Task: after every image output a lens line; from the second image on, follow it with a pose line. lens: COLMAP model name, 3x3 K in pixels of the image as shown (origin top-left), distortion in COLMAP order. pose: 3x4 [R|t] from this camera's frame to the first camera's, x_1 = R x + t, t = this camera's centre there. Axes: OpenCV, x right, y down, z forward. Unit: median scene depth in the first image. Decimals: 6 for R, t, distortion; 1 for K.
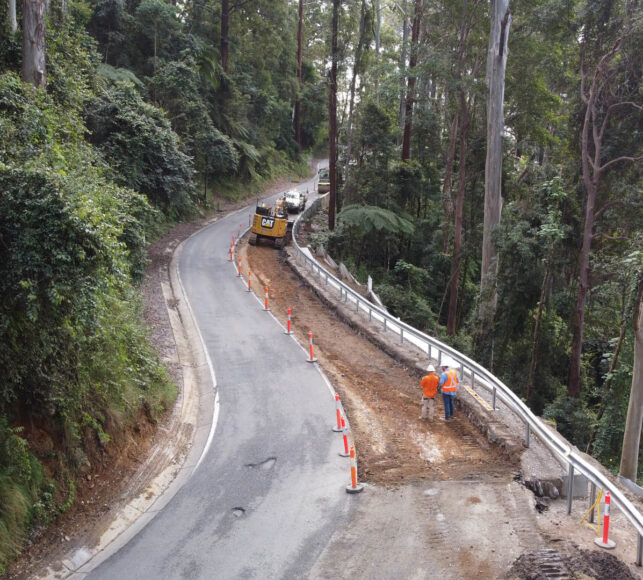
lens RADIAL K [[778.3, 0, 321.5], [0, 778.3, 290.0], [0, 0, 1]] dist [-0.000331, -0.004889]
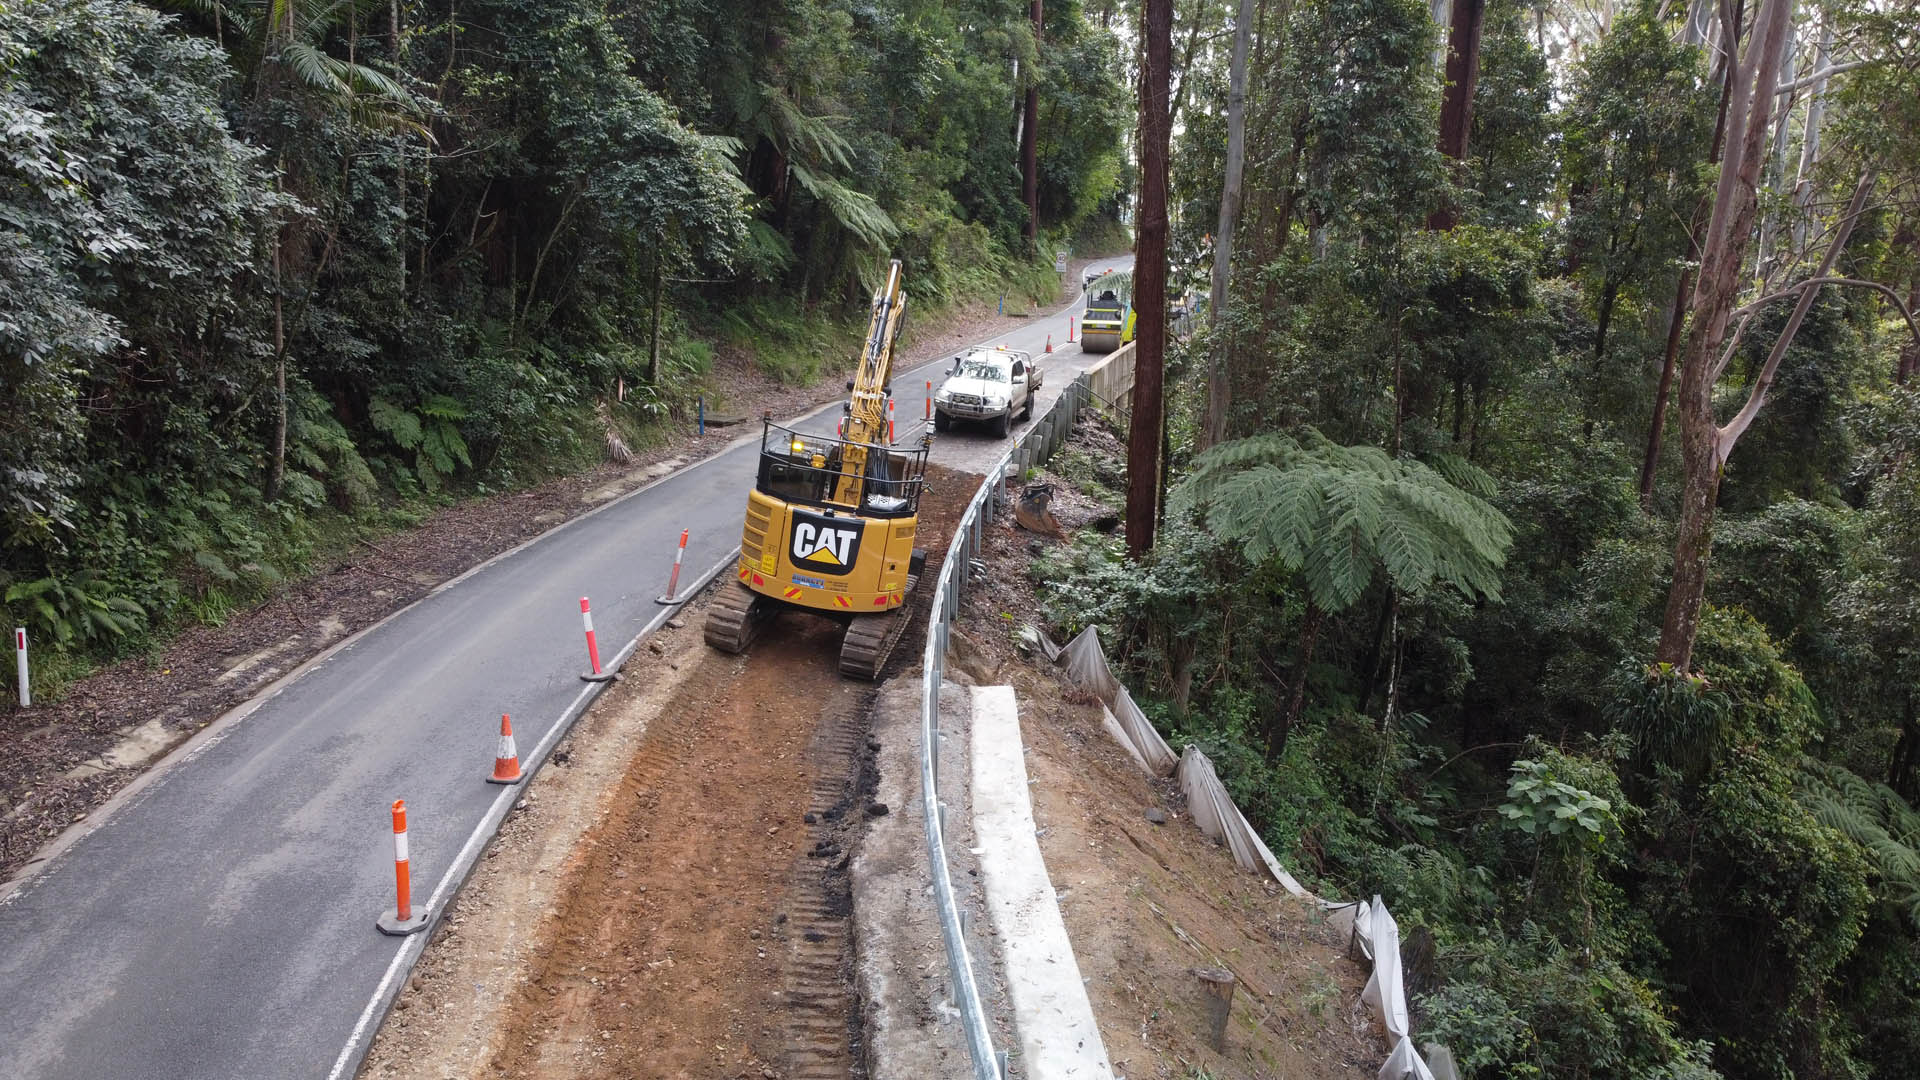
lens RADIAL K [[1451.6, 0, 960.0], [0, 1451.6, 540.0], [0, 0, 1]] dist [-0.008061, -0.004562]
pose [[0.996046, 0.020758, -0.086375, -0.001287], [-0.019290, 0.999656, 0.017790, -0.067180], [0.086715, -0.016053, 0.996104, 0.471237]]
